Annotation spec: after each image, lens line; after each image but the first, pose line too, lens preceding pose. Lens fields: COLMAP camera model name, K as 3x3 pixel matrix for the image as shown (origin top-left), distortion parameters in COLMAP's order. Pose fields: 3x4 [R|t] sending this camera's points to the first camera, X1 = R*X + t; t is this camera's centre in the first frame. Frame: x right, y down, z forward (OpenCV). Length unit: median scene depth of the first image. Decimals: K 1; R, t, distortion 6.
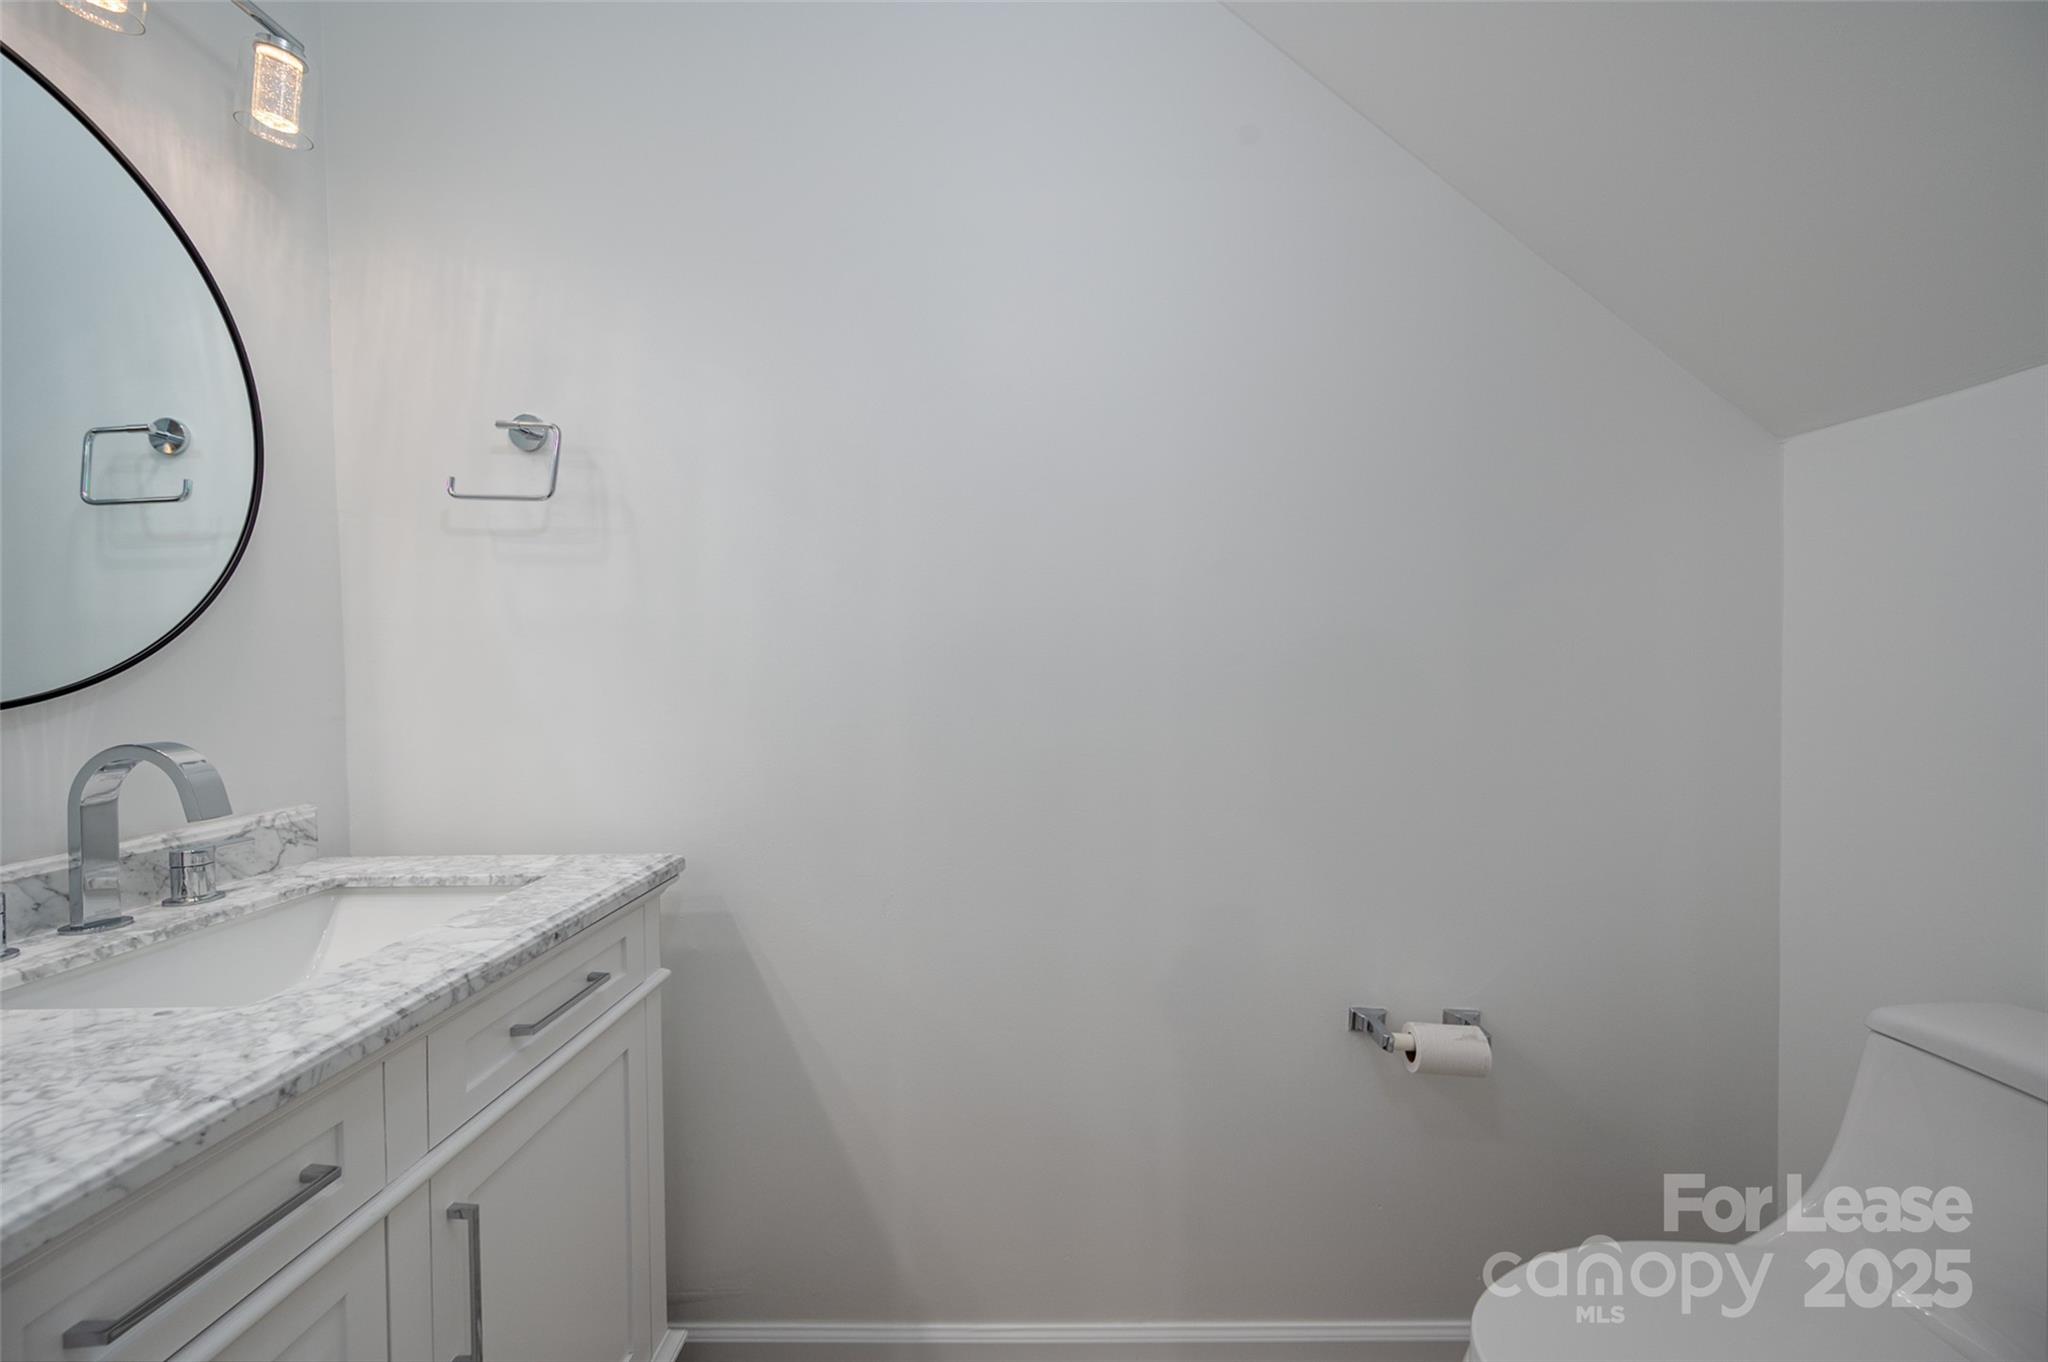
lens RADIAL K [[814.7, 0, 1024.0], [0, 814.7, 681.0], [0, 0, 1]] dist [-0.000698, -0.000057]
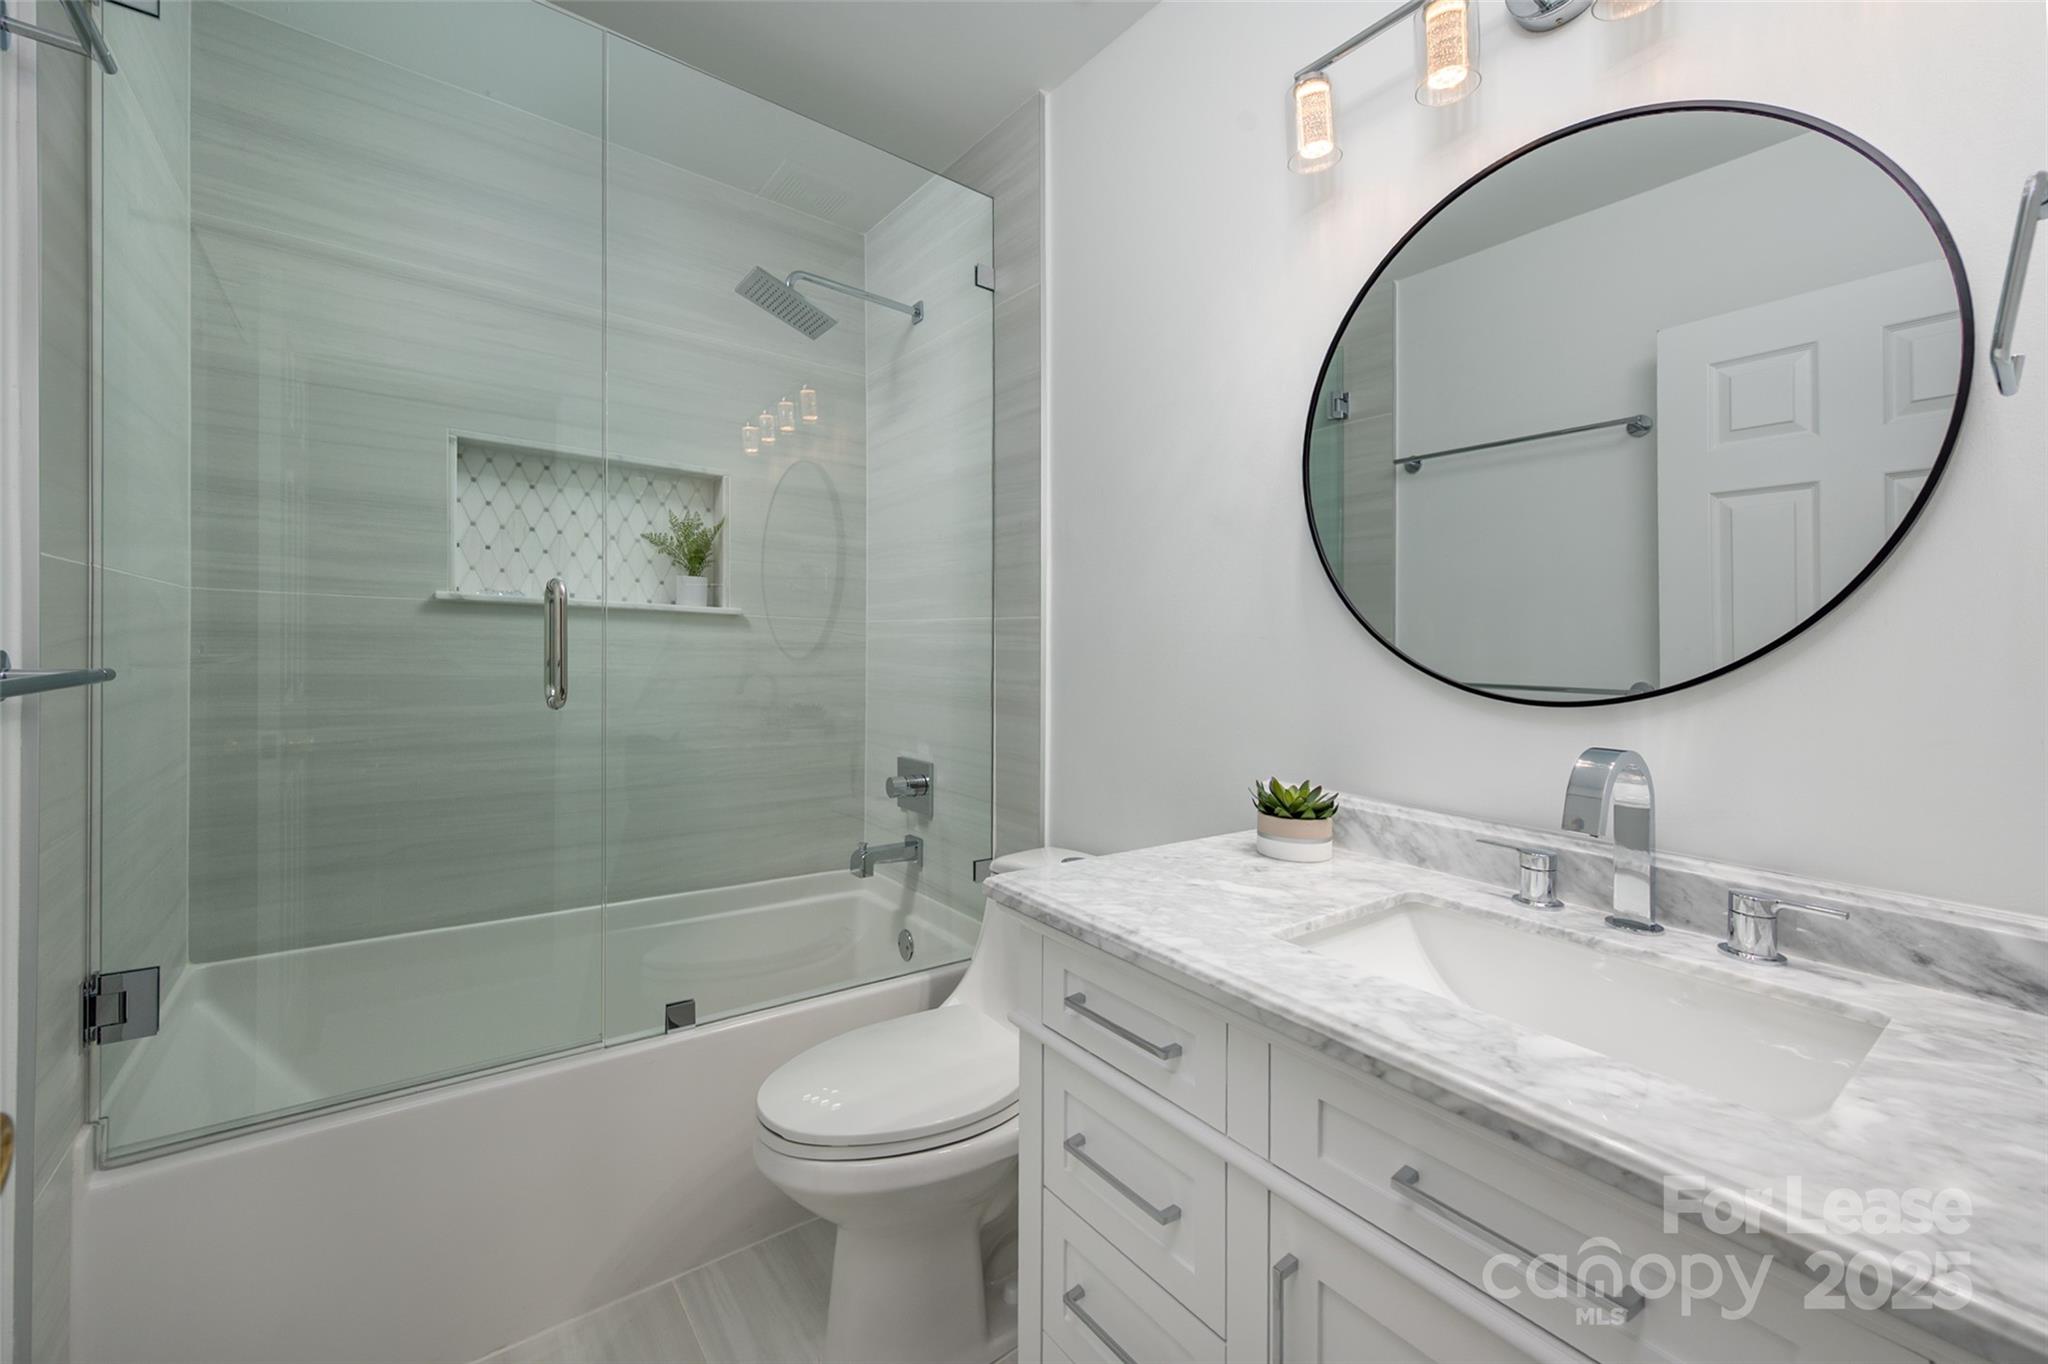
lens RADIAL K [[814.7, 0, 1024.0], [0, 814.7, 682.0], [0, 0, 1]] dist [-0.000698, -0.000057]
pose [[-0.790572, 0.036819, -0.611261, 0.064672], [-0.003875, 0.997870, 0.065119, -0.049577], [0.612356, 0.053850, -0.788746, 1.553786]]
